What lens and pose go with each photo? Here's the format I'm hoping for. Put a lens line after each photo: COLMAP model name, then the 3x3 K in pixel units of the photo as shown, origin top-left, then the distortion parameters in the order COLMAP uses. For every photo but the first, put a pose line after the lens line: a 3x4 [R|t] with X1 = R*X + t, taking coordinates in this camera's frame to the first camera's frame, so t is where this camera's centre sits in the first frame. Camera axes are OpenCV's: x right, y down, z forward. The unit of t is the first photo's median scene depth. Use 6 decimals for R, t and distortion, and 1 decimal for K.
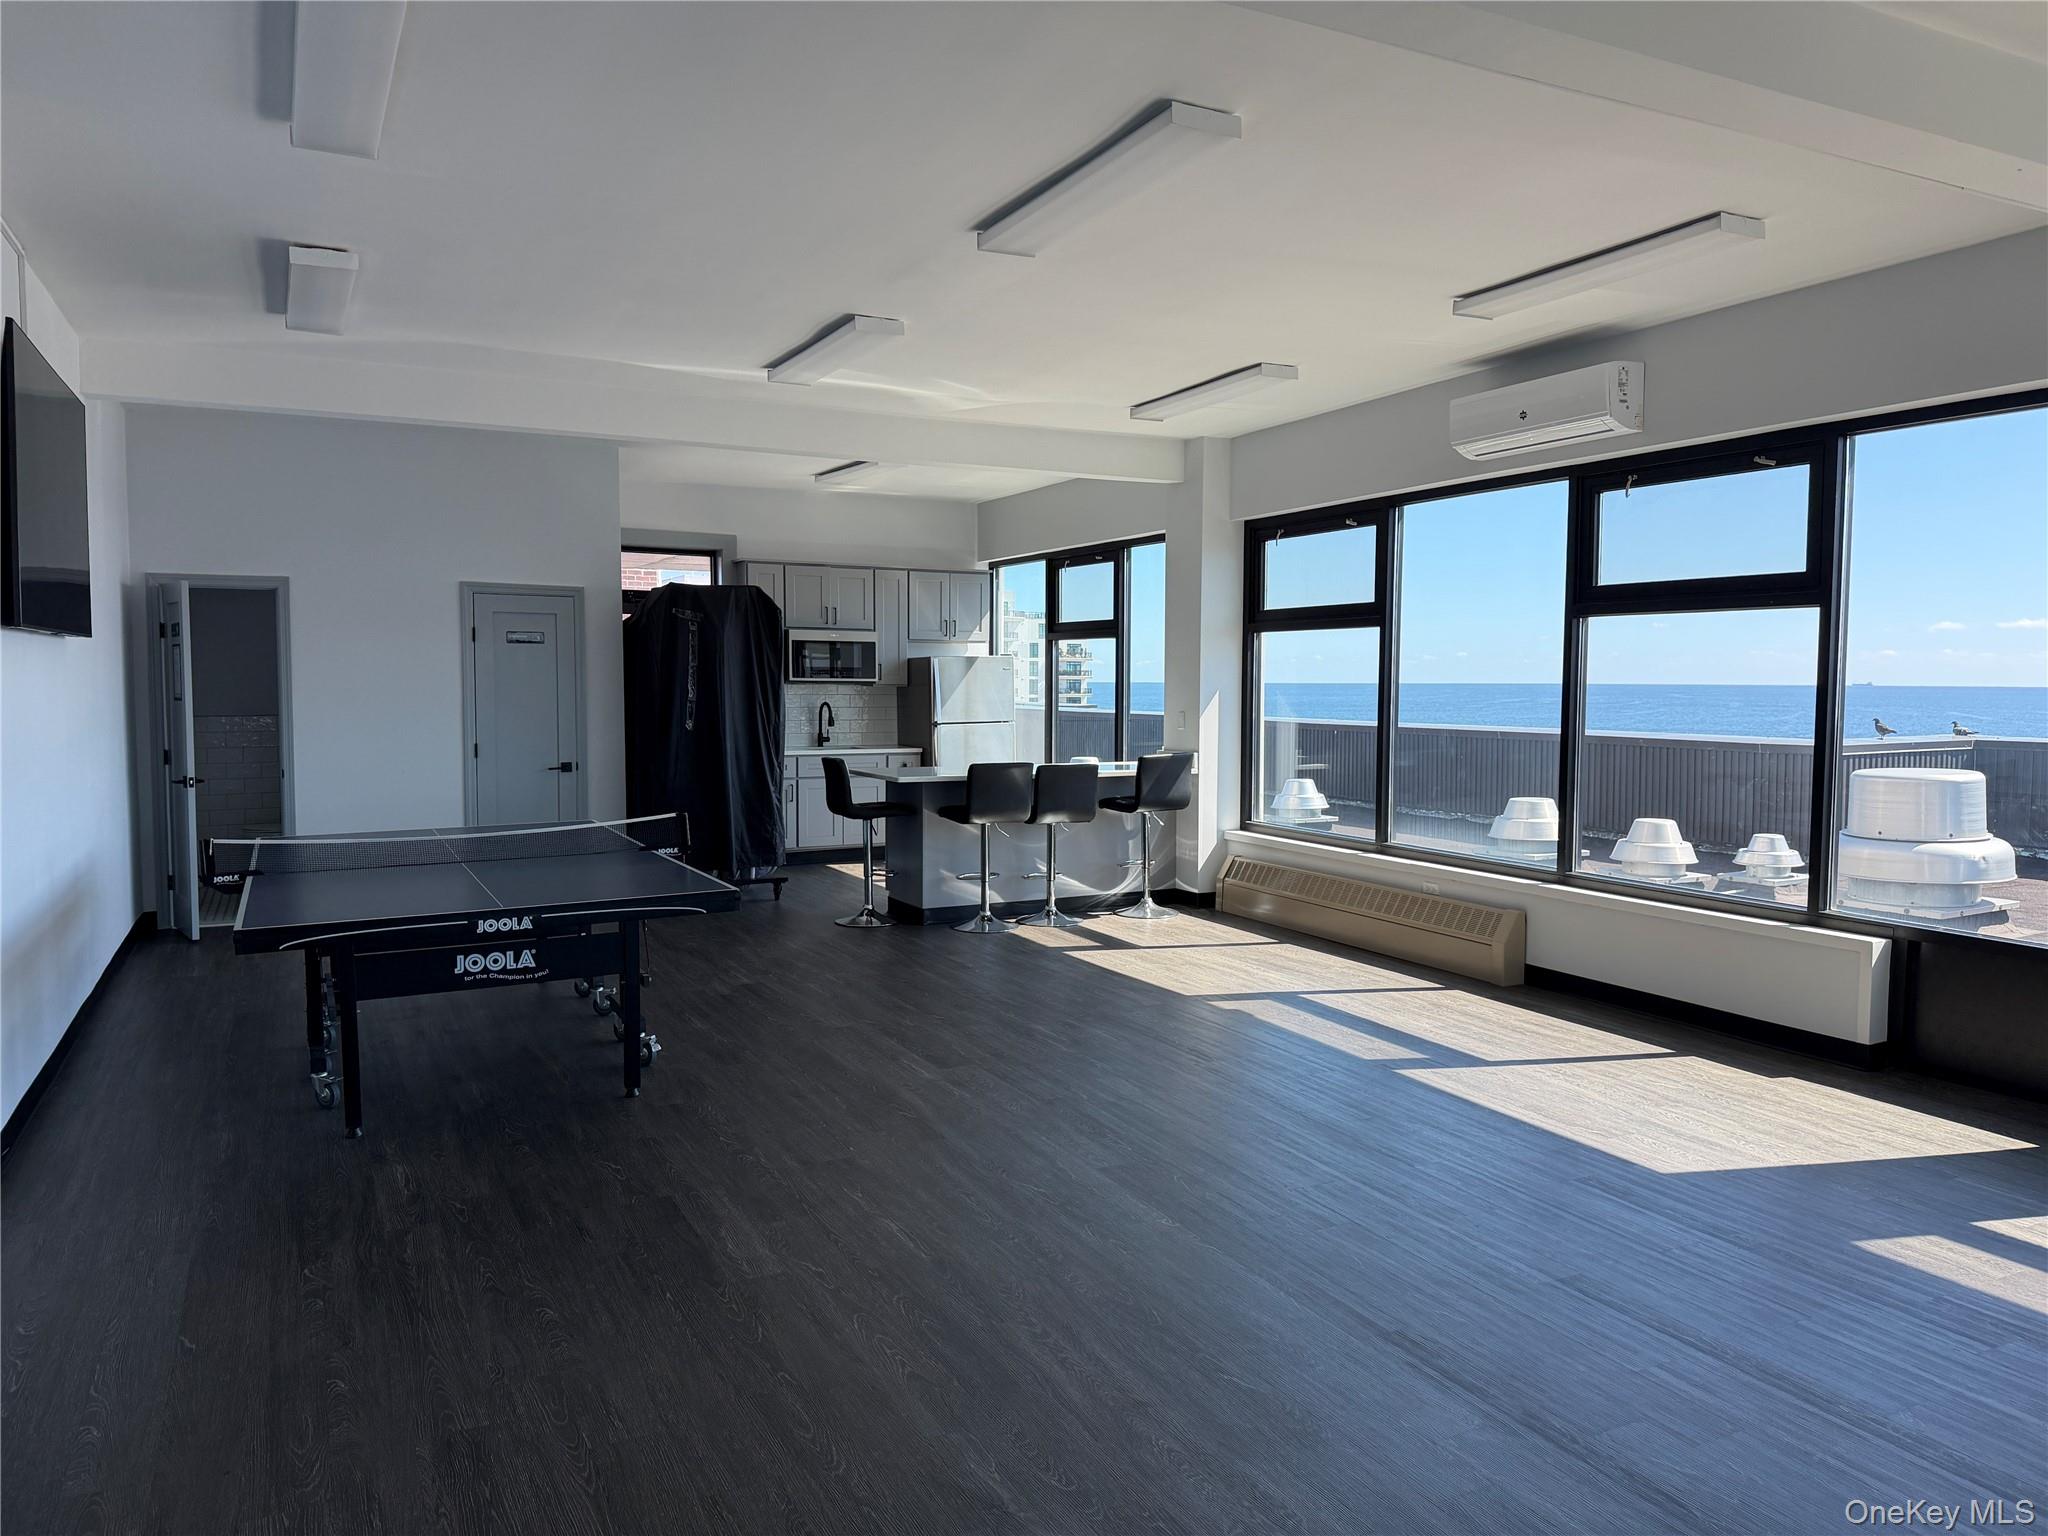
lens RADIAL K [[1443.5, 0, 1025.2], [0, 1443.5, 771.2], [0, 0, 1]] dist [0.007634, 0.003670]
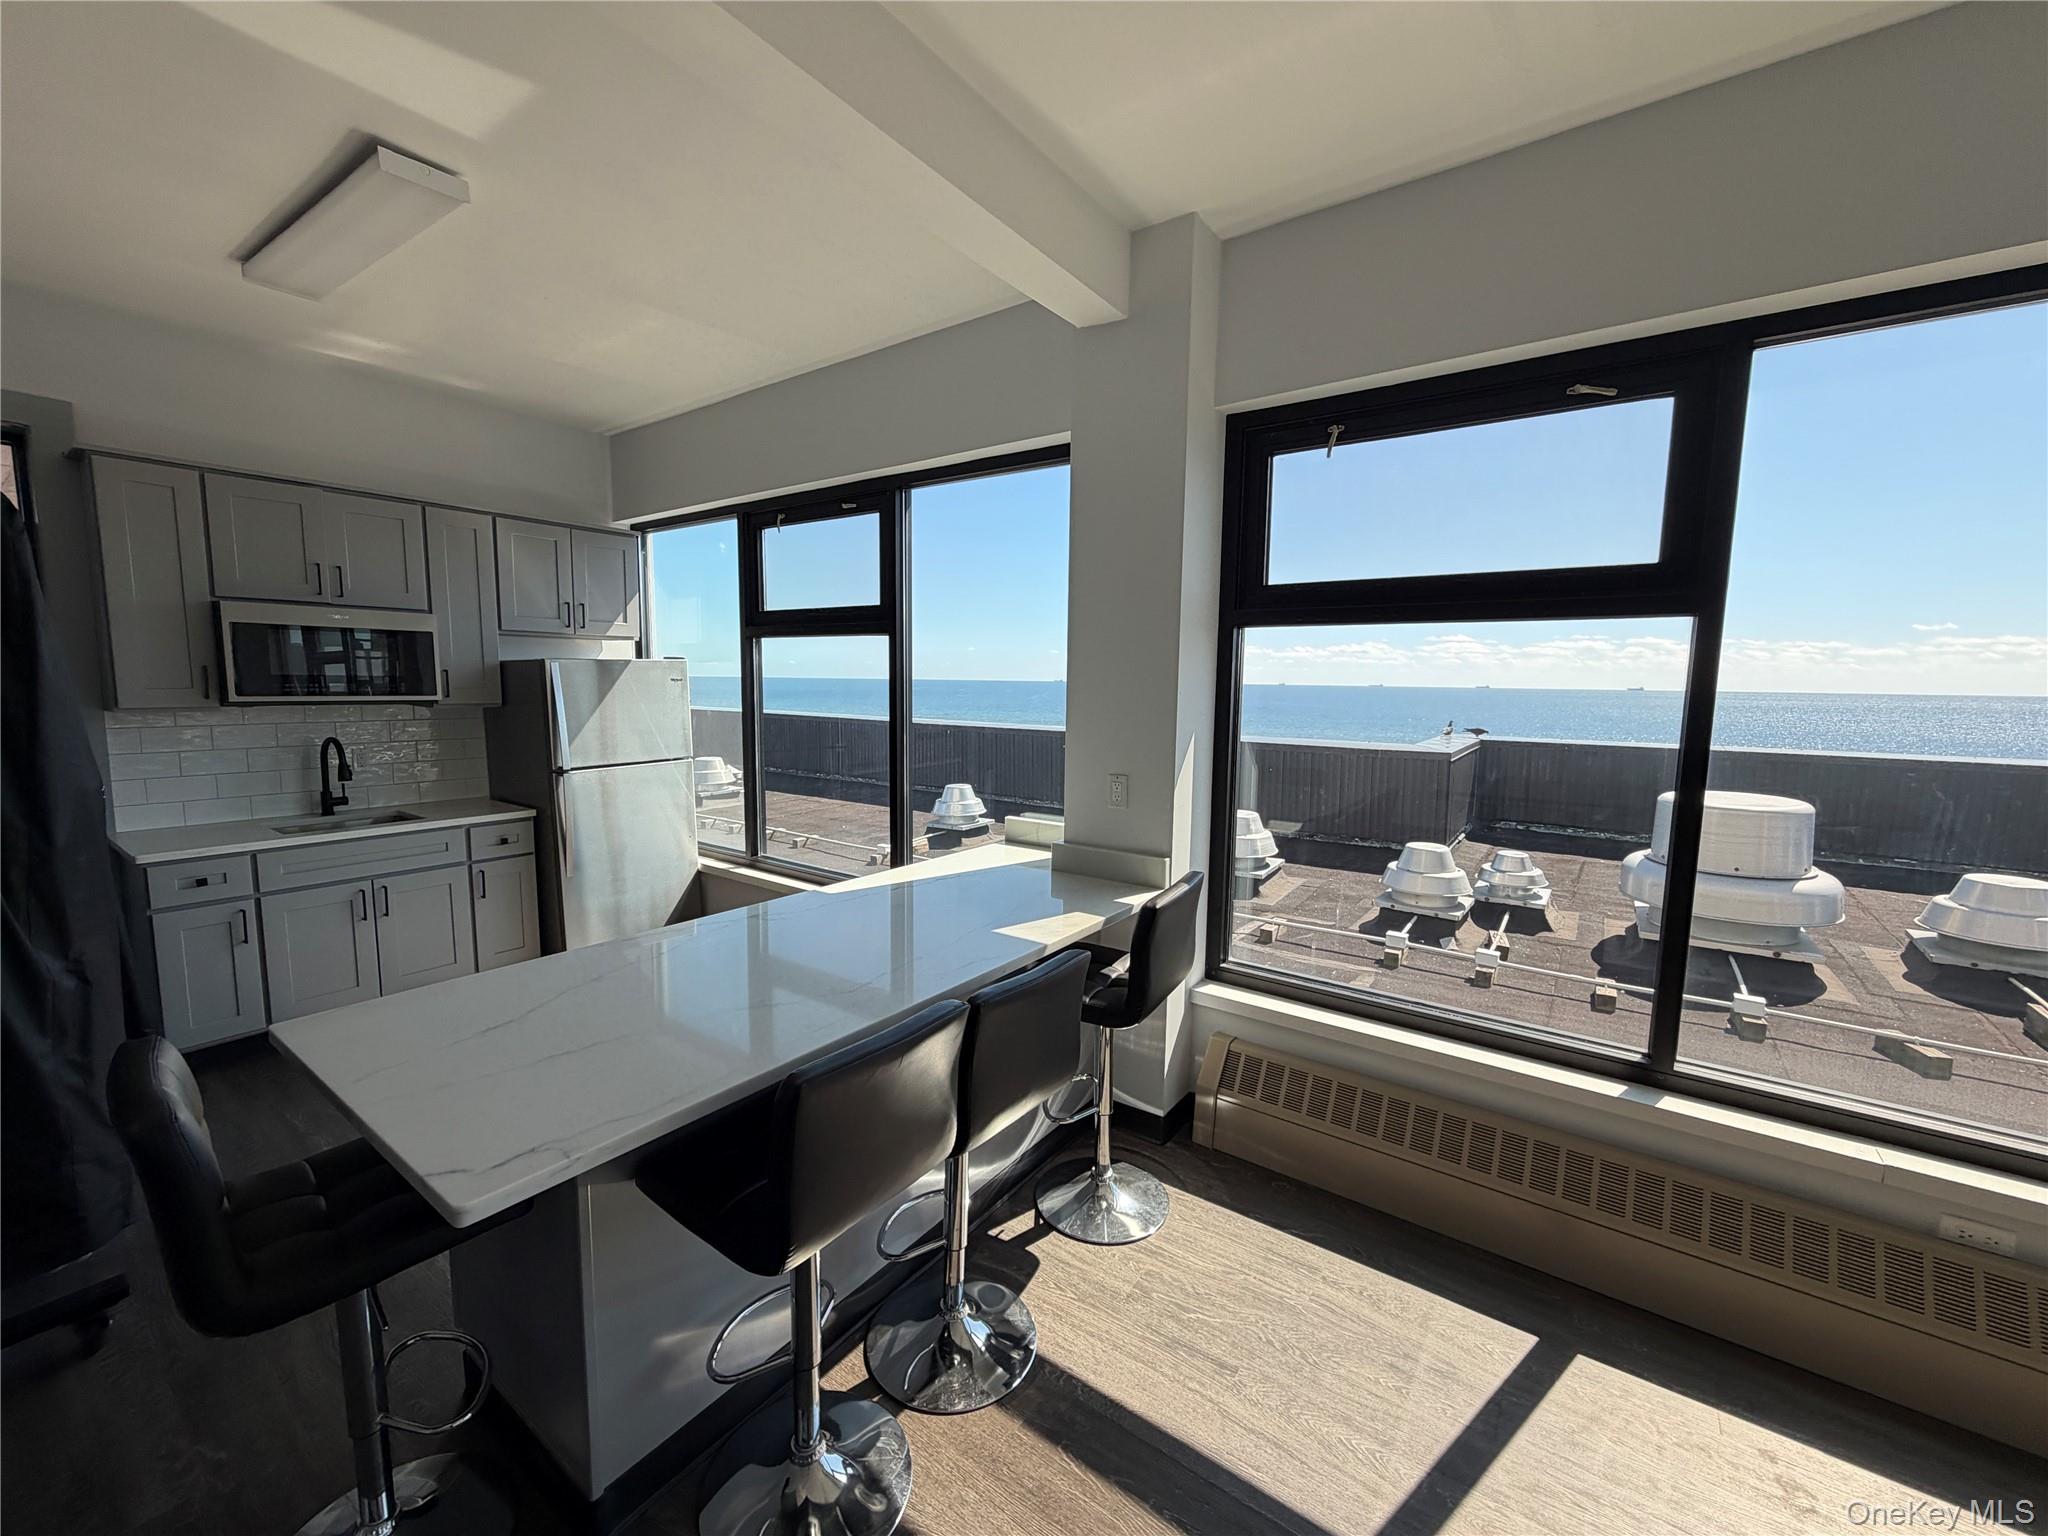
lens RADIAL K [[822.6, 0, 1015.4], [0, 822.6, 772.6], [0, 0, 1]] dist [0.003918, 0.000129]
pose [[0.890852, -0.045020, 0.452058, -0.047730], [0.019720, 0.997972, 0.060526, -0.048696], [-0.453866, -0.045005, 0.889933, 0.596735]]
